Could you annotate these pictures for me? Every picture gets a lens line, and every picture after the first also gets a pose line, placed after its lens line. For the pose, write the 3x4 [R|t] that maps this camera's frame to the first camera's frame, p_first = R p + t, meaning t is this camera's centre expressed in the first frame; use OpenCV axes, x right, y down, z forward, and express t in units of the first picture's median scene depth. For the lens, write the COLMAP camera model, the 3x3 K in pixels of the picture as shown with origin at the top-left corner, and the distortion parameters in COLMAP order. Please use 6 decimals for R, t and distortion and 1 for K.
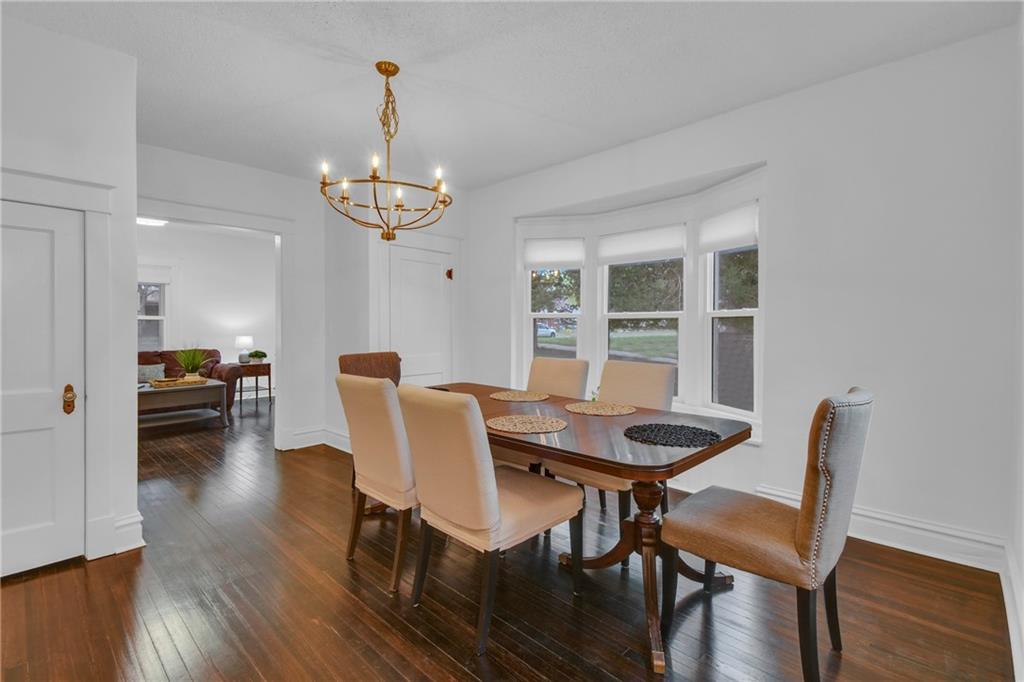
lens RADIAL K [[473.5, 0, 508.1], [0, 473.5, 325.5], [0, 0, 1]] dist [0.001229, -0.000410]
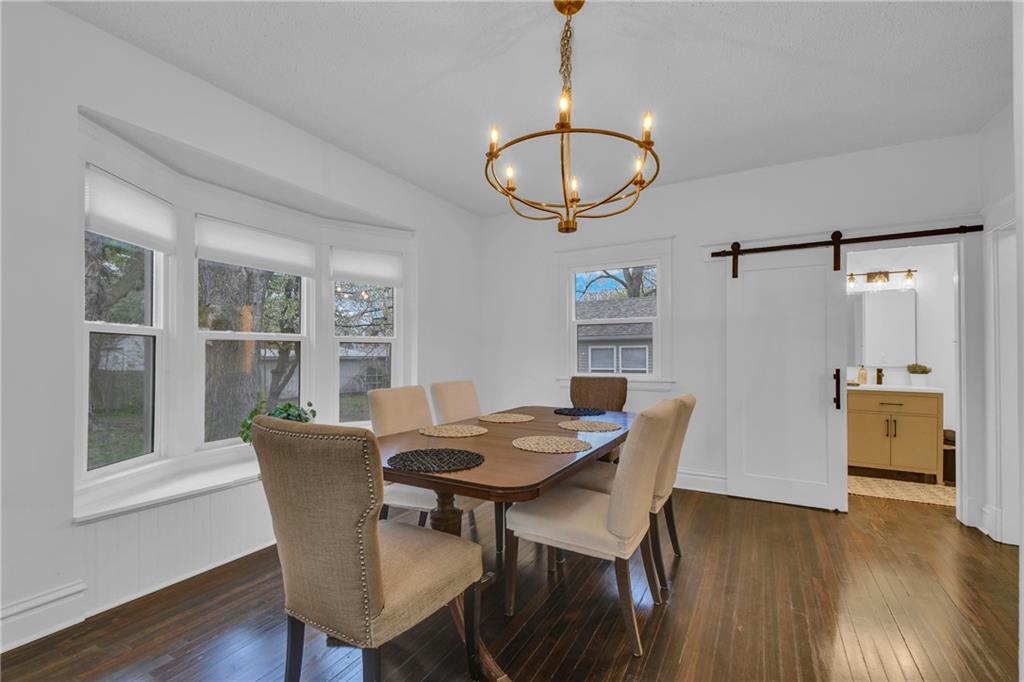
lens RADIAL K [[454.7, 0, 512.0], [0, 454.7, 341.0], [0, 0, 1]] dist [0.022852, -0.028024]
pose [[-0.275227, 0.013428, 0.961285, -0.712627], [-0.009300, 0.999818, -0.016629, -0.005720], [-0.961334, -0.013517, -0.275052, 0.982596]]
